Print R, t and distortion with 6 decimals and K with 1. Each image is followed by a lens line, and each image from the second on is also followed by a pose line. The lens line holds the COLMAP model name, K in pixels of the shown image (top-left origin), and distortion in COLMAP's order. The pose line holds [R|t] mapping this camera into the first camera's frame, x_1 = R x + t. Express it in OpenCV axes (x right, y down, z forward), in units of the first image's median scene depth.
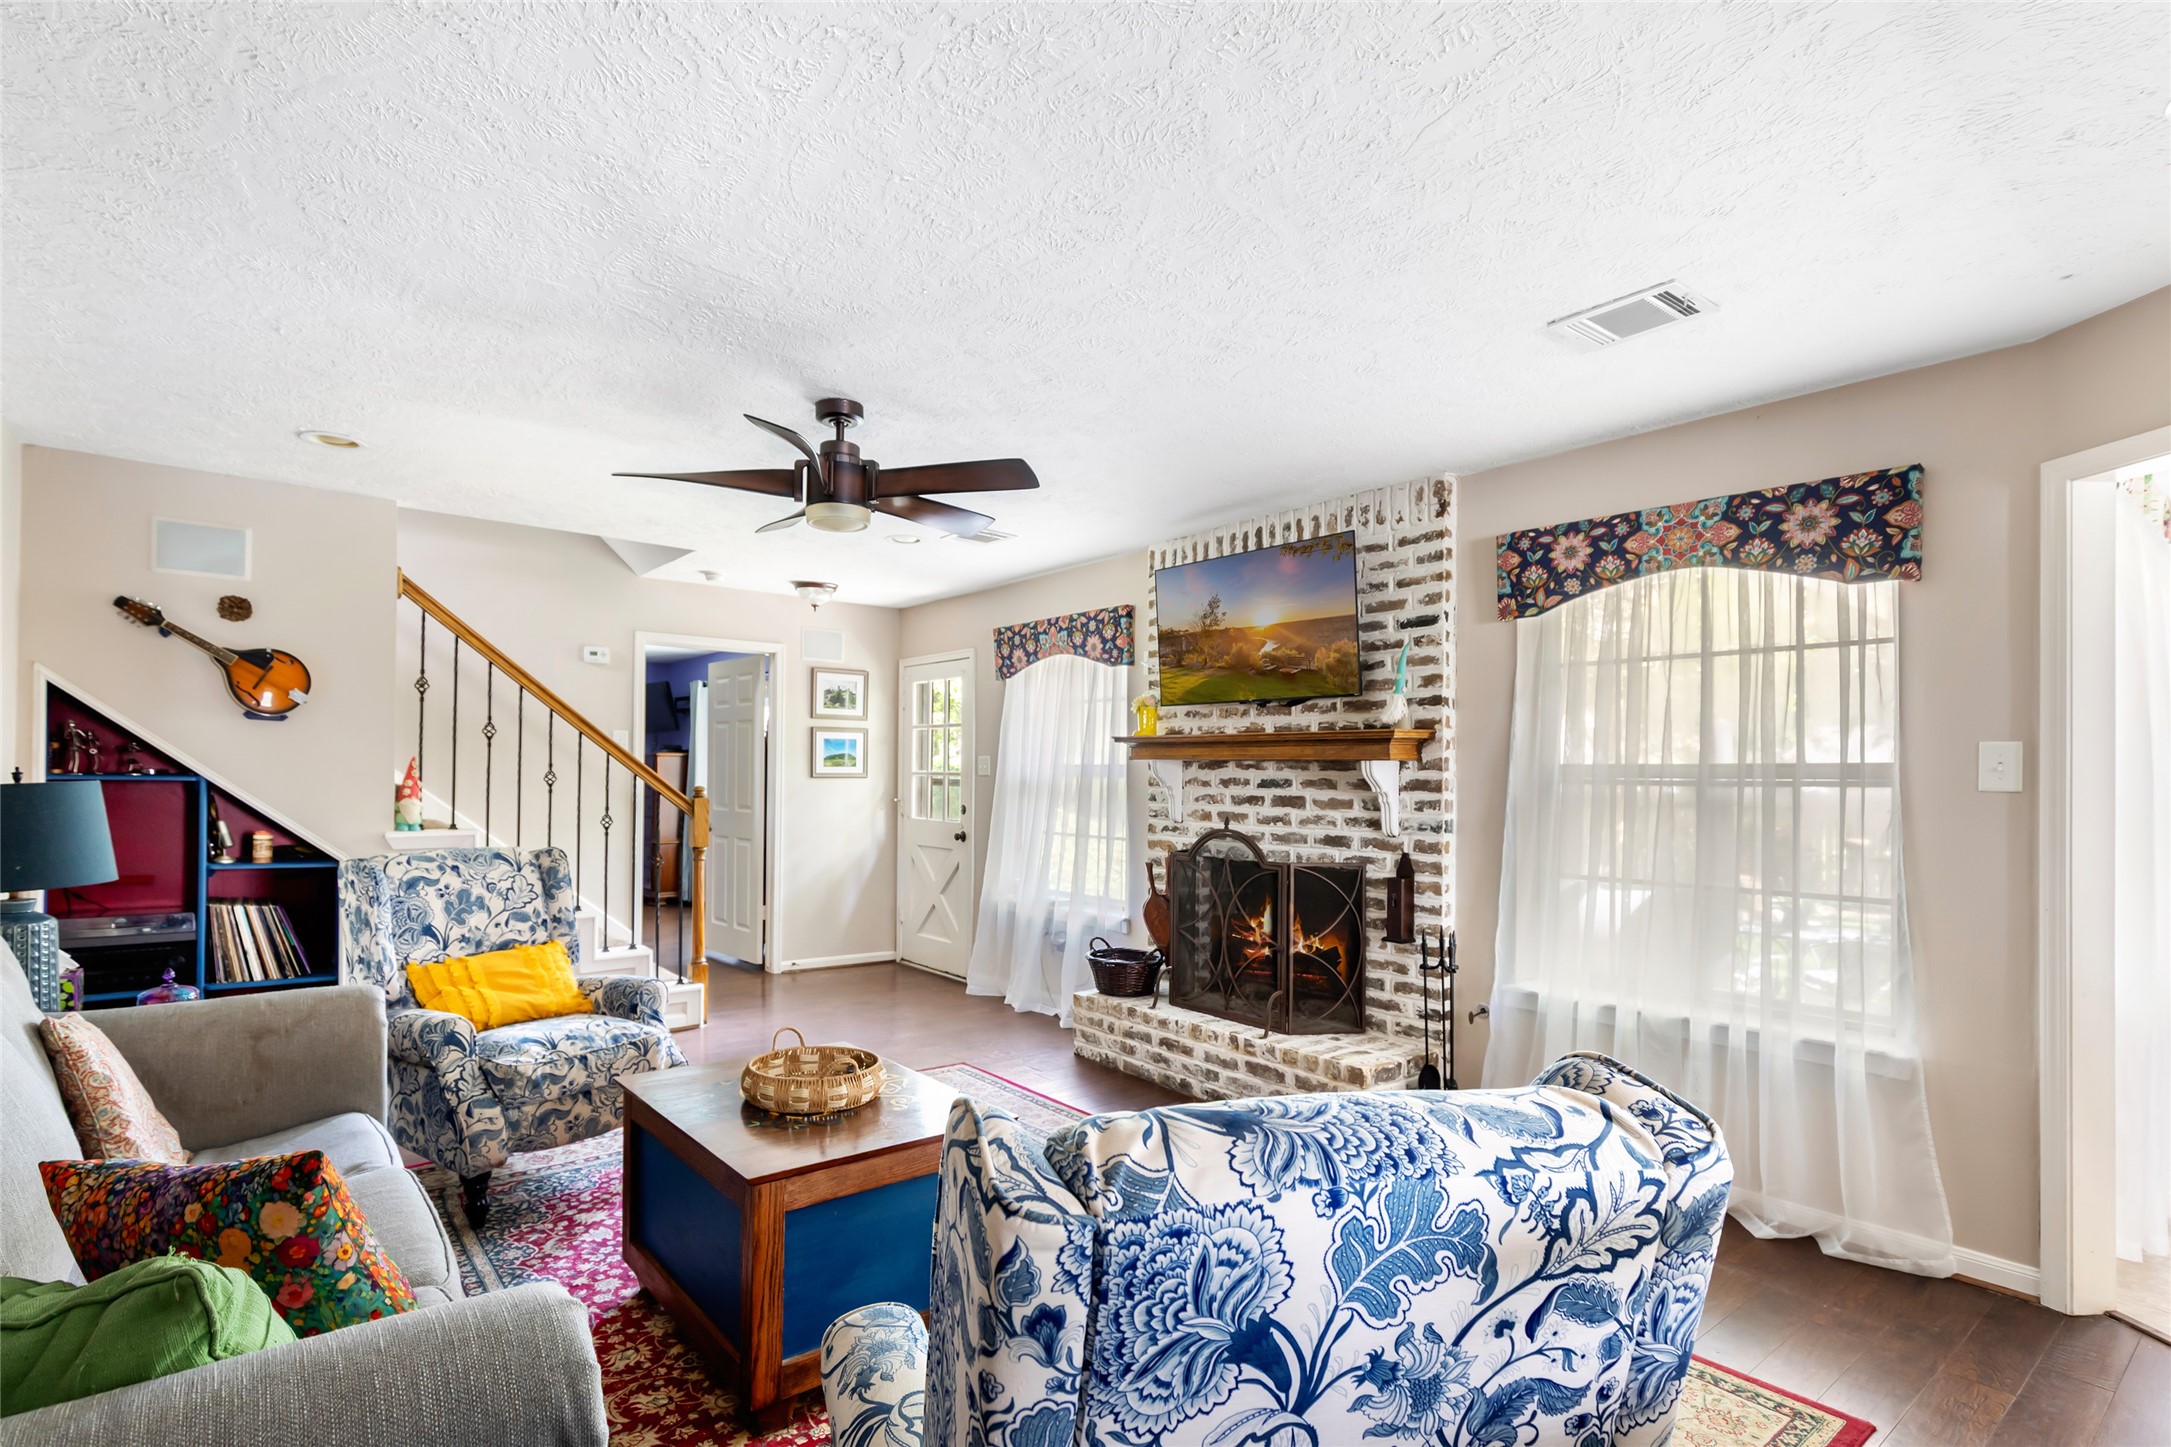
lens RADIAL K [[1056.3, 0, 1083.2], [0, 1056.3, 769.7], [0, 0, 1]] dist [0.000234, -0.000374]
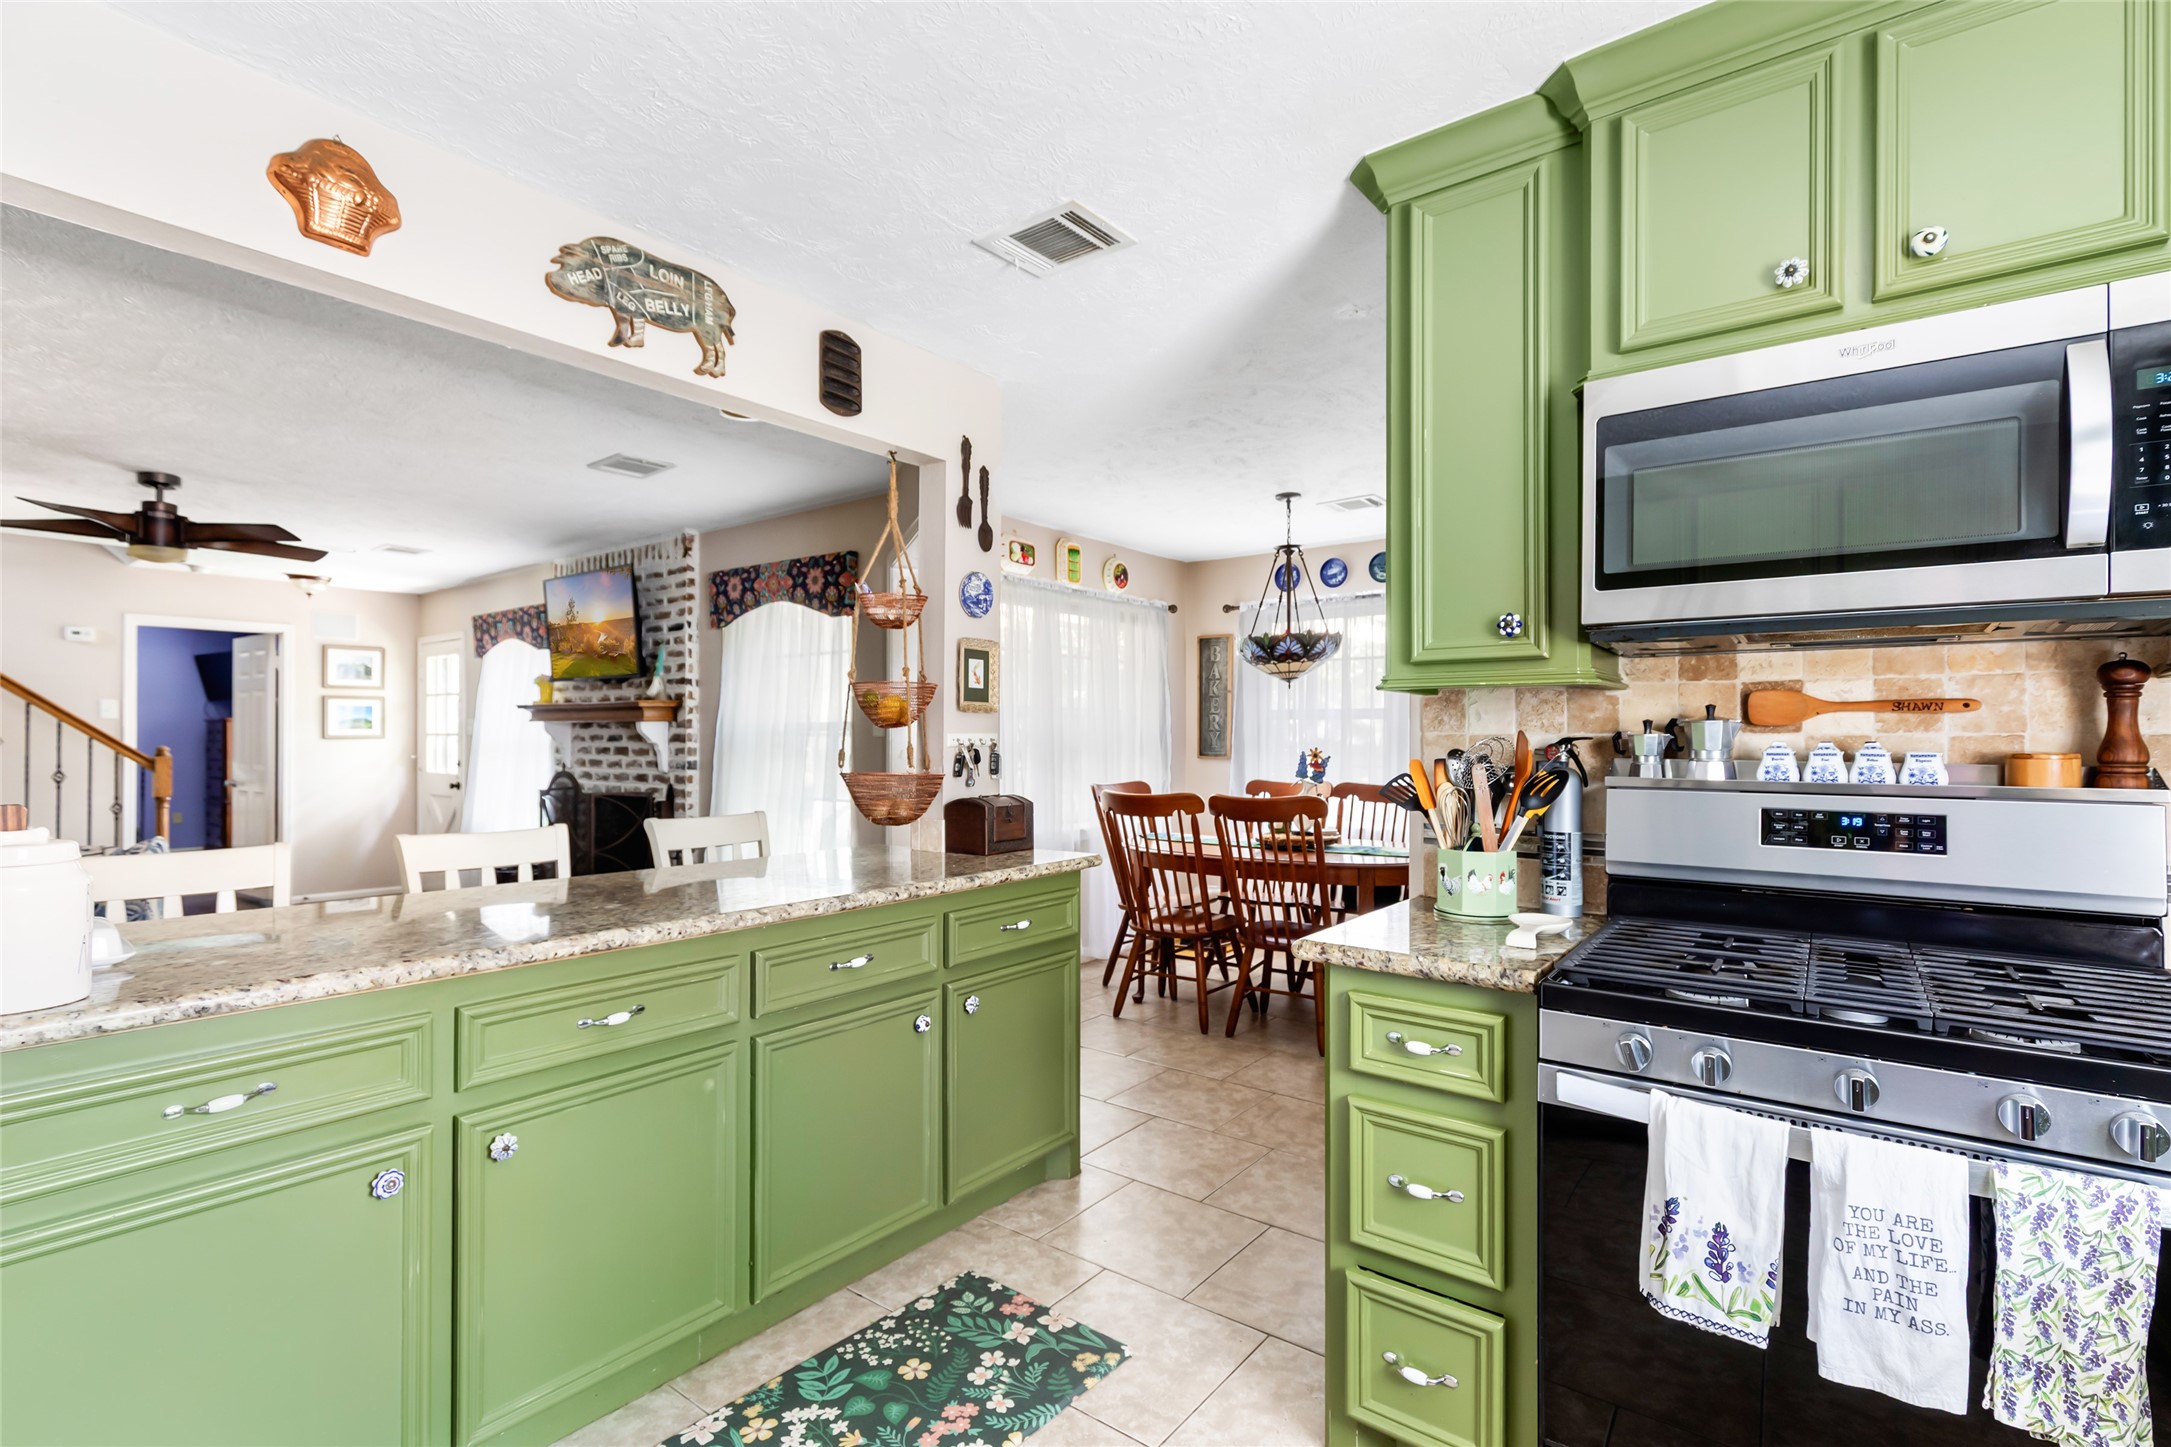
lens RADIAL K [[1005.5, 0, 1086.9], [0, 1005.5, 728.7], [0, 0, 1]] dist [0.004595, -0.000879]
pose [[0.972882, -0.011142, 0.231032, 0.557906], [0.010747, 0.999938, 0.002964, 0.003825], [-0.231051, -0.000401, 0.972942, -0.510419]]
